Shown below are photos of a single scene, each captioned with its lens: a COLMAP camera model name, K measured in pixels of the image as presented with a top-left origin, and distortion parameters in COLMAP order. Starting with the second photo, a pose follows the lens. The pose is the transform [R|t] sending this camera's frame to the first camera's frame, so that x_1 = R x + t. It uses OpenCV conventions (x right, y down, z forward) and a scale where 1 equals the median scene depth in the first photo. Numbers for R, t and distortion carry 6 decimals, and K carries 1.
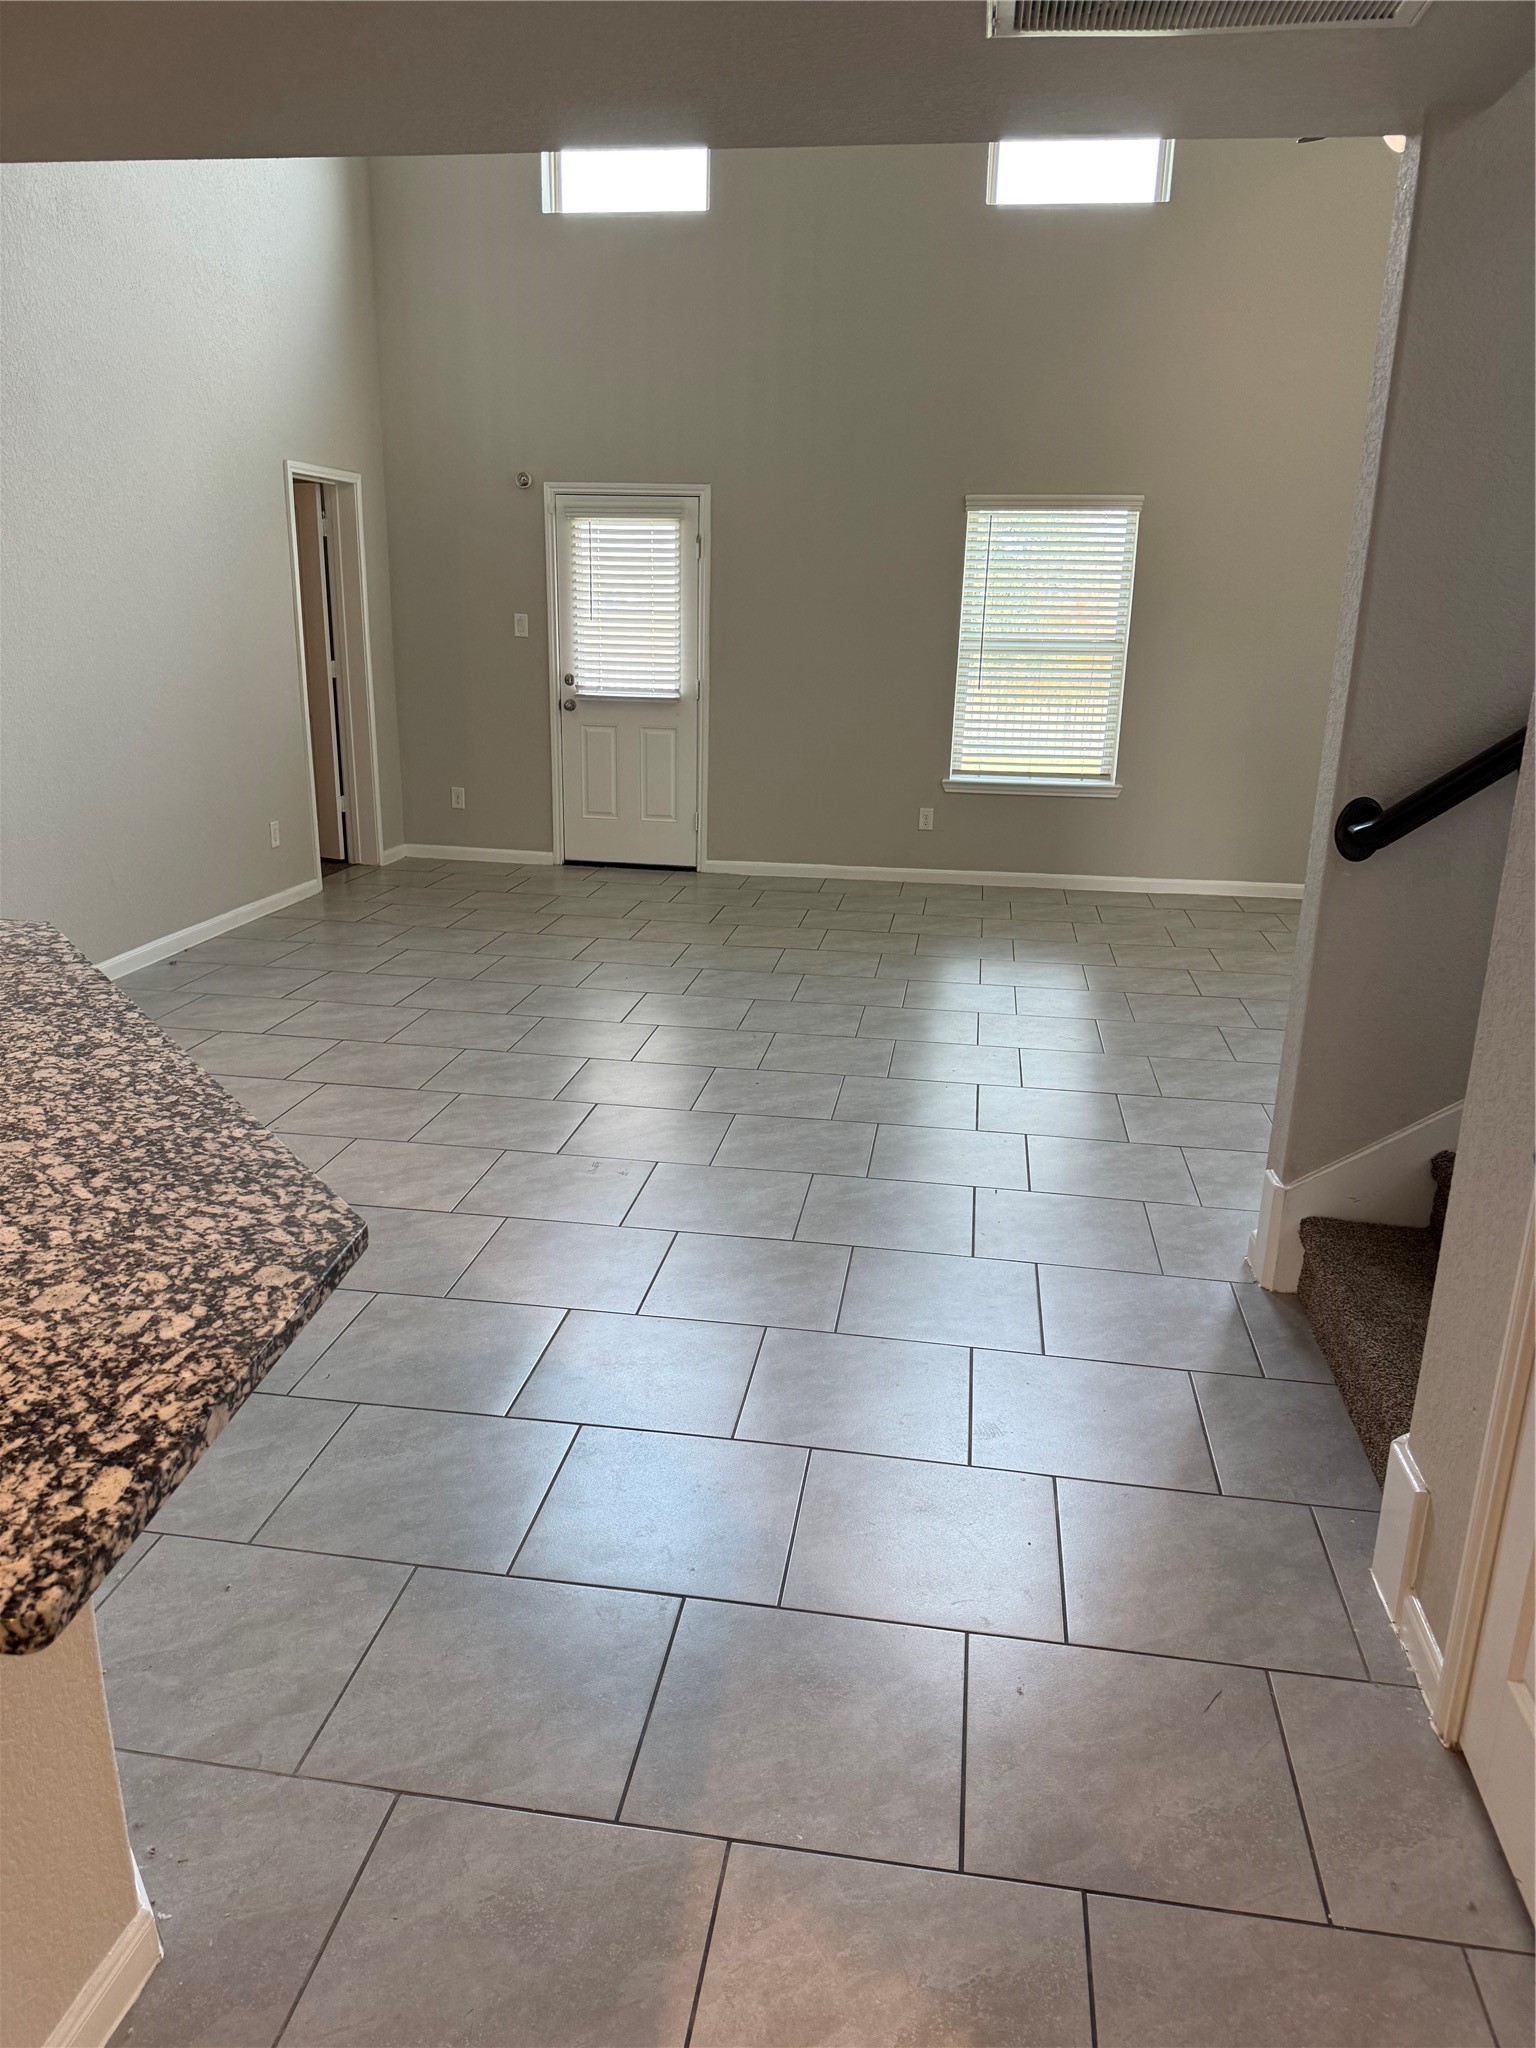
lens RADIAL K [[1437.4, 0, 768.1], [0, 1437.4, 1028.2], [0, 0, 1]] dist [0.029339, -0.039495]
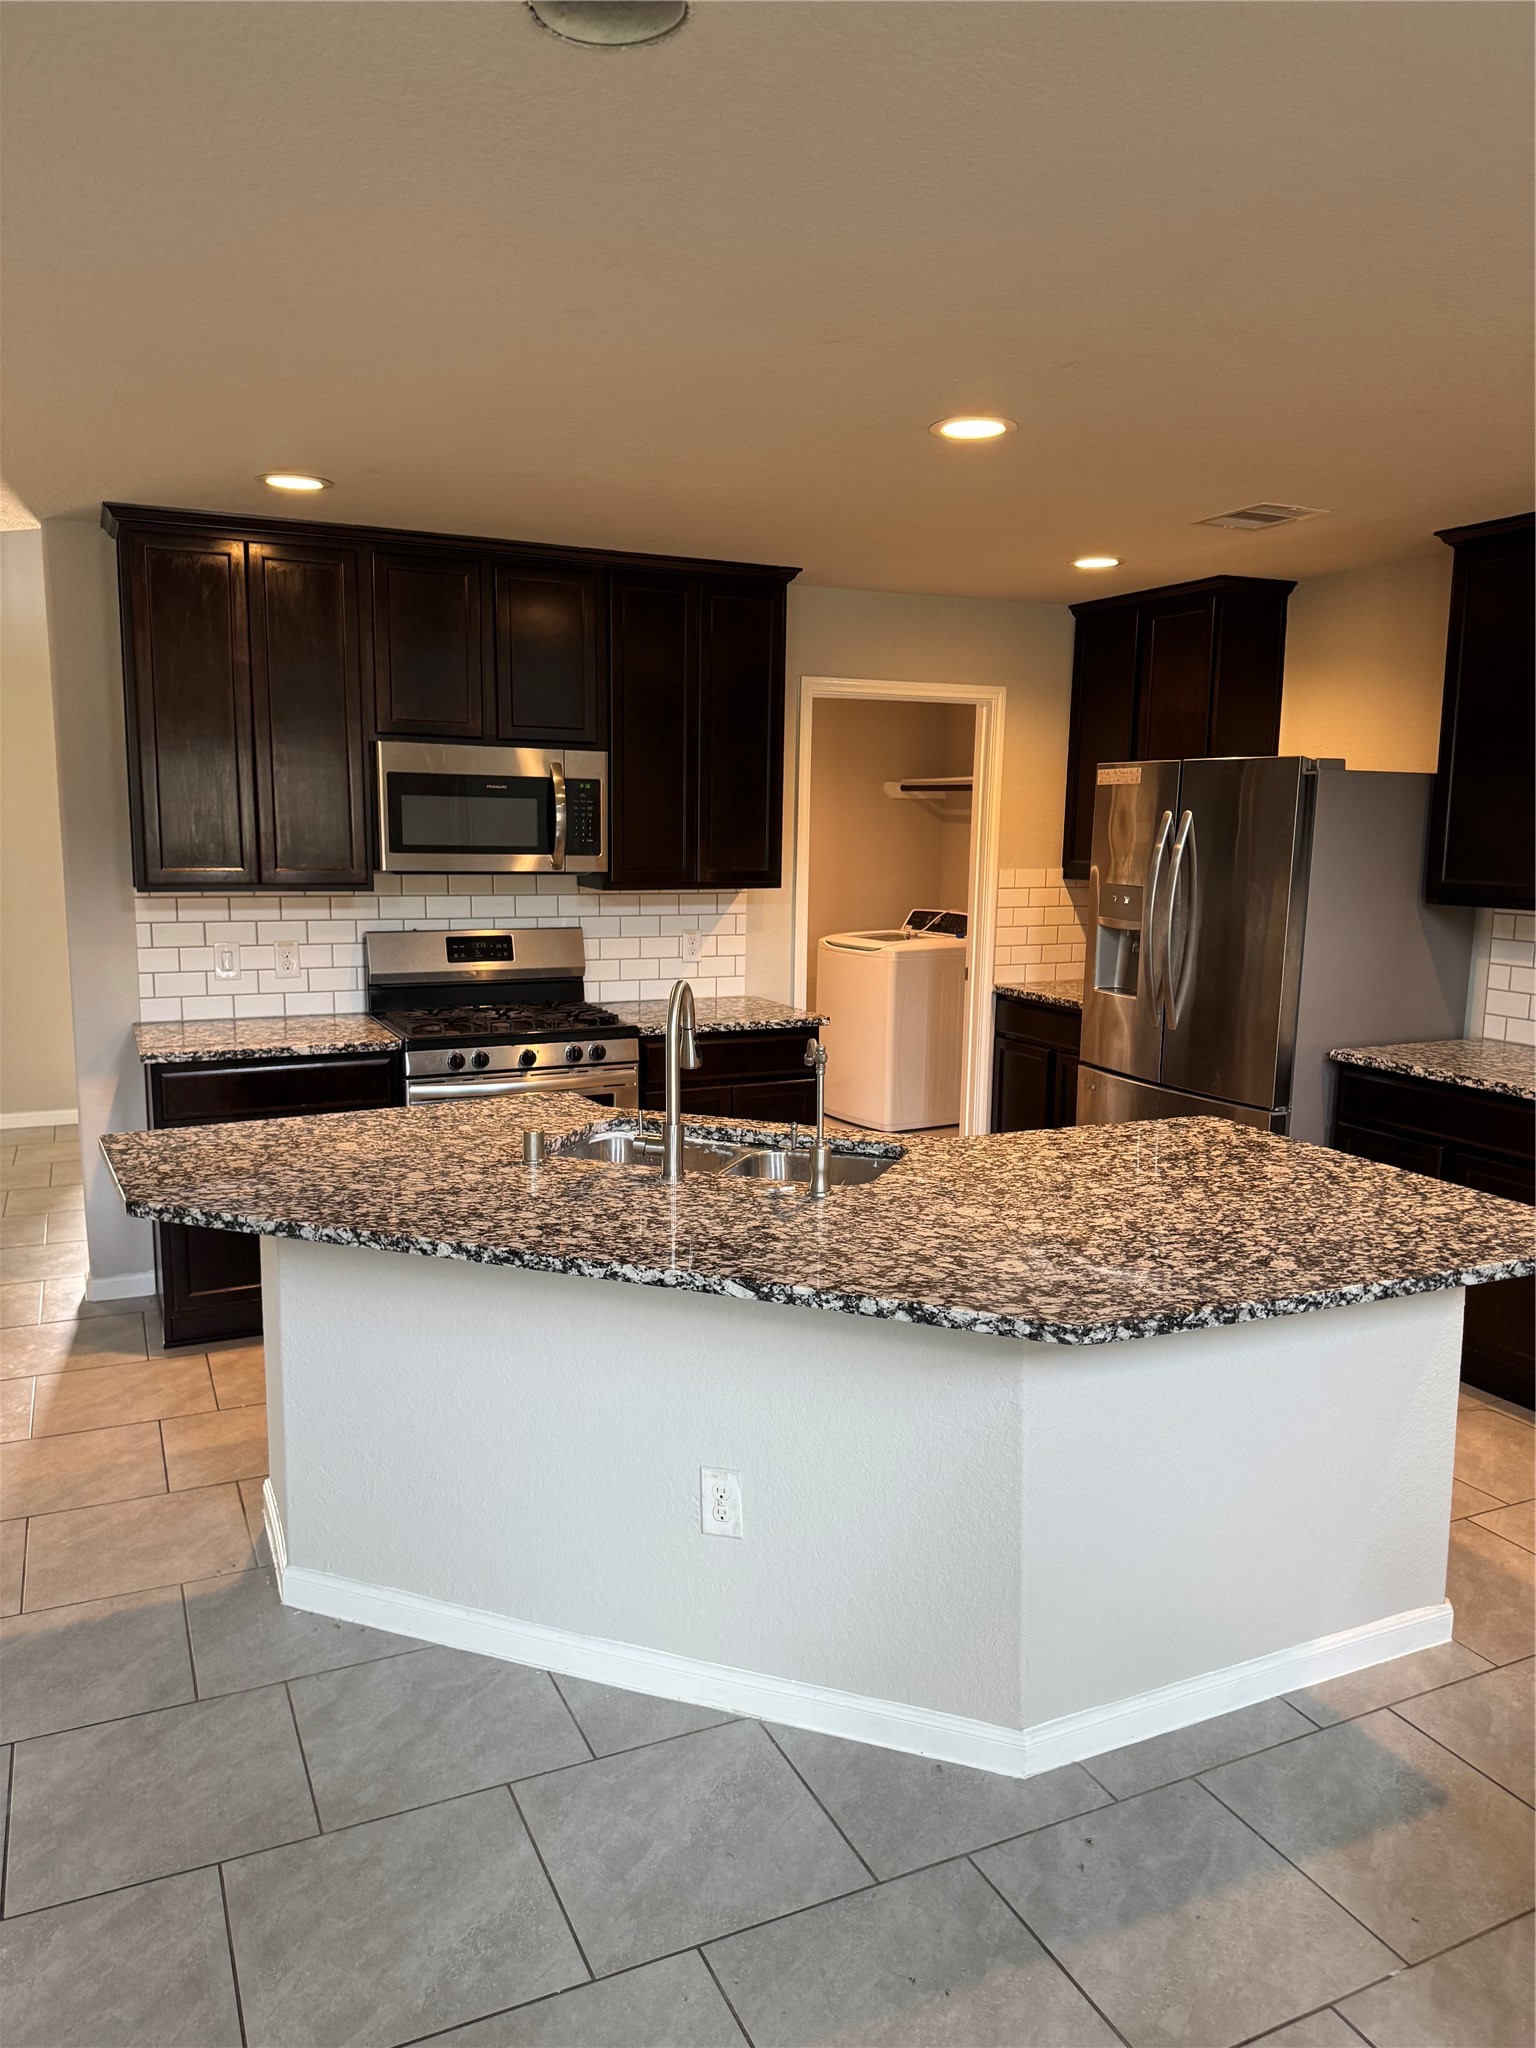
lens RADIAL K [[1437.4, 0, 766.7], [0, 1437.4, 1011.3], [0, 0, 1]] dist [0.029339, -0.039495]
pose [[-0.824158, 0.045267, -0.564548, 0.032891], [-0.196010, 0.912403, 0.359306, -0.645860], [0.531361, 0.406782, -0.743091, 2.036215]]
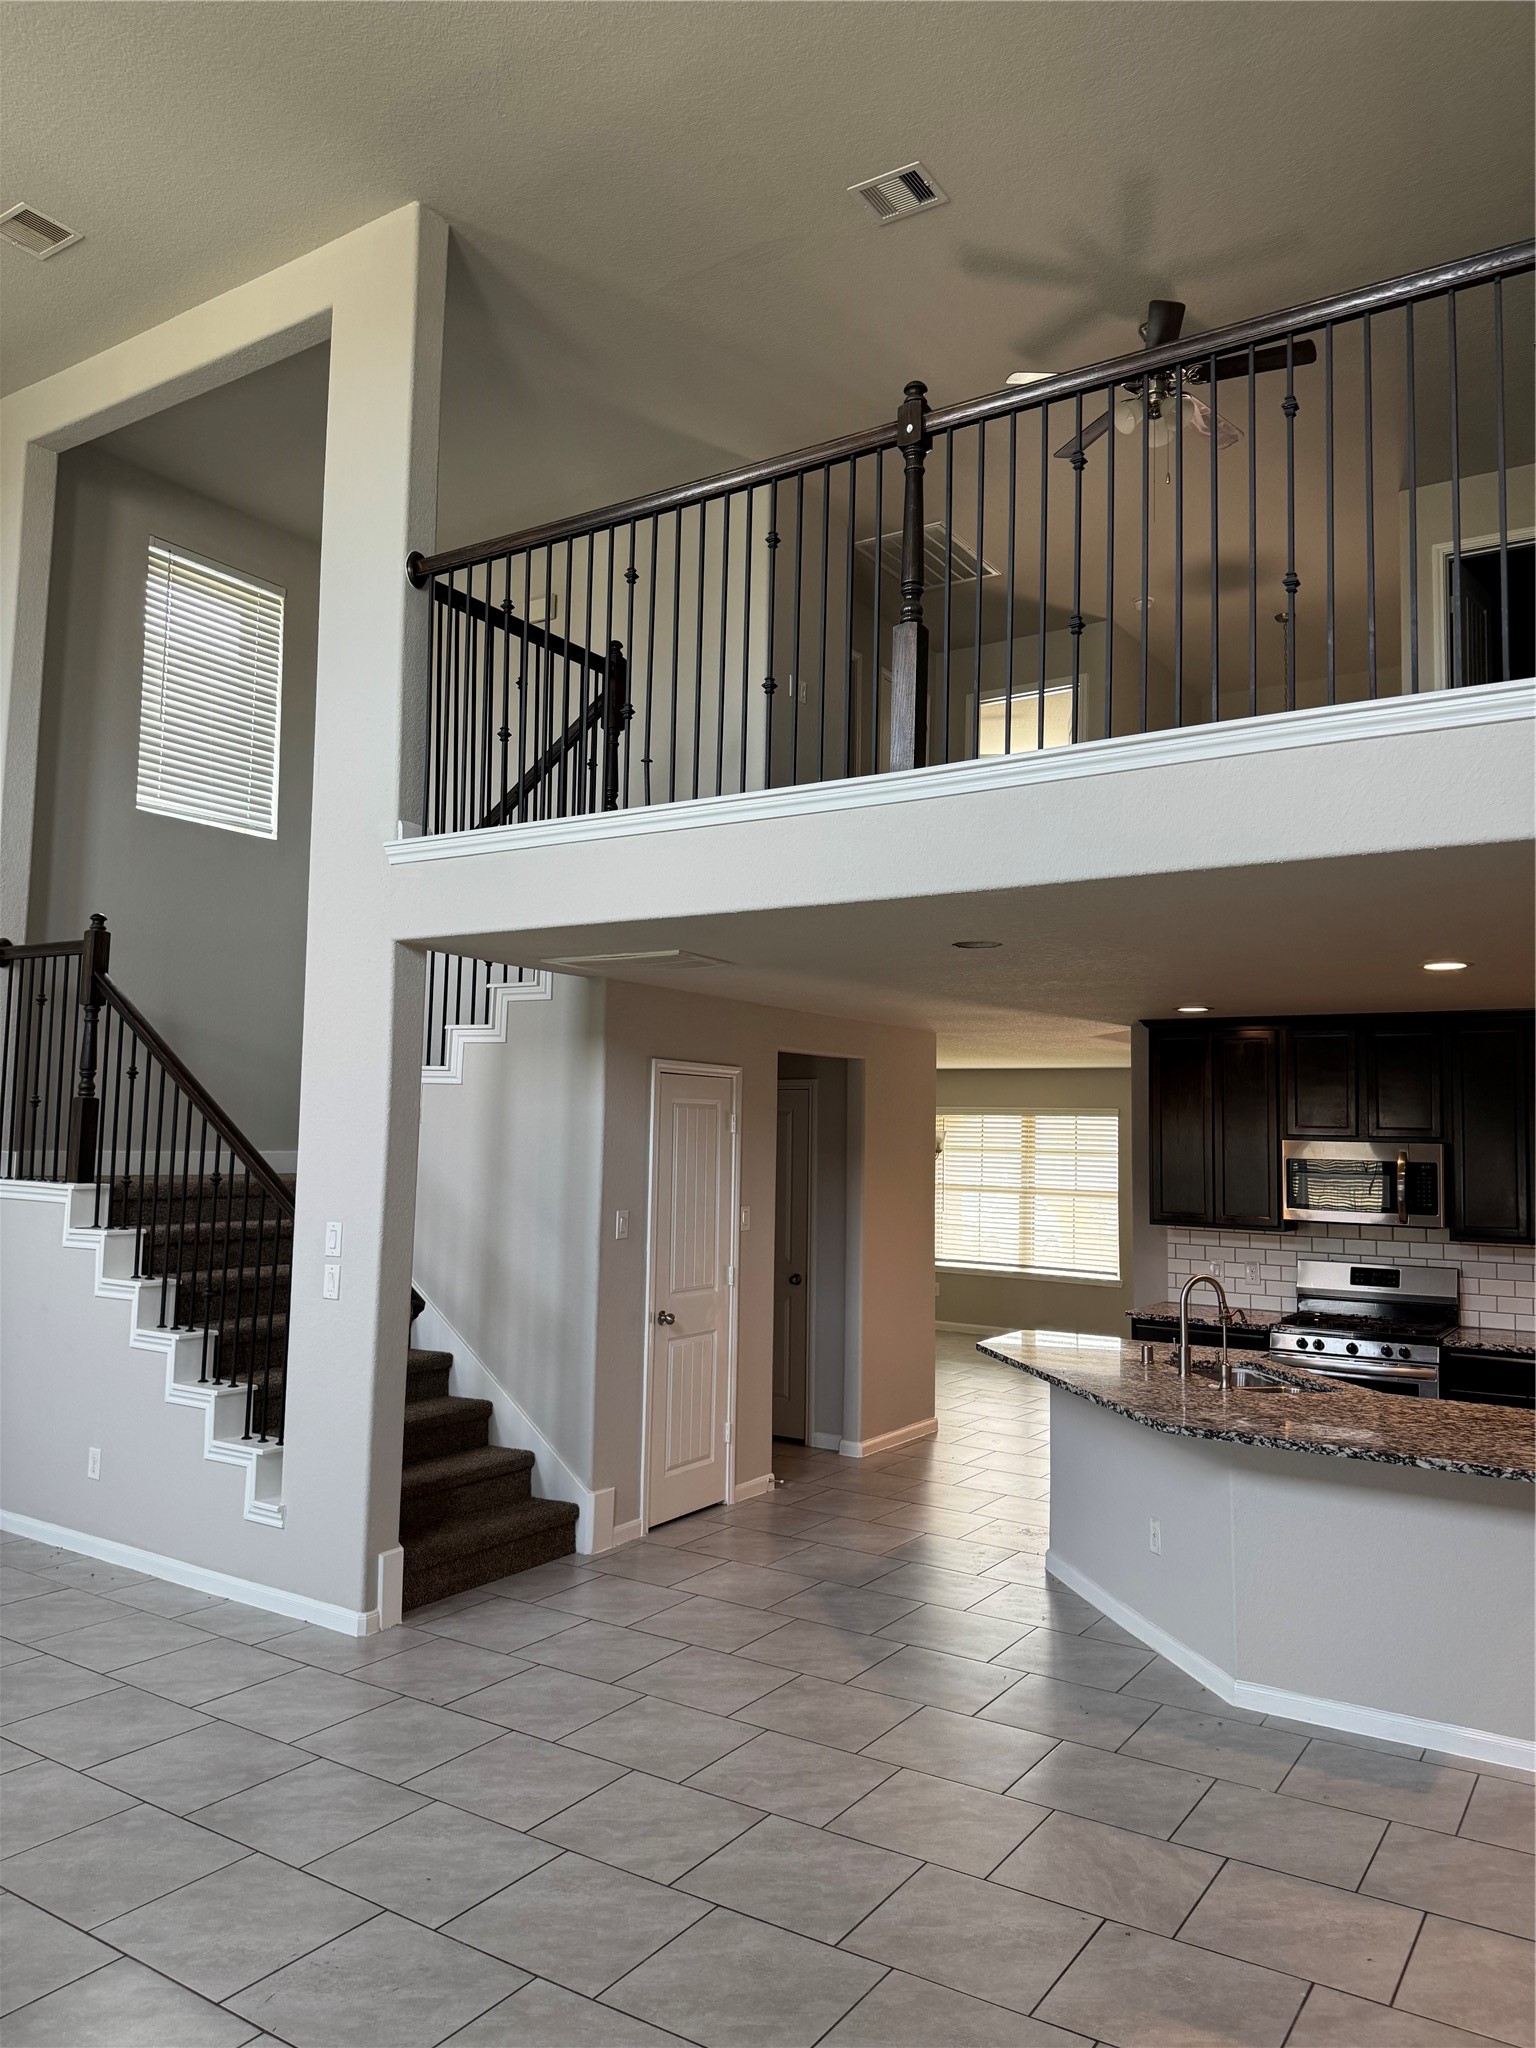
lens RADIAL K [[1437.4, 0, 760.2], [0, 1437.4, 1023.3], [0, 0, 1]] dist [0.029339, -0.039495]
pose [[-0.915576, -0.005050, 0.402113, -0.984546], [0.082210, 0.976454, 0.199446, -1.209038], [-0.393652, 0.215666, -0.893603, 3.546471]]
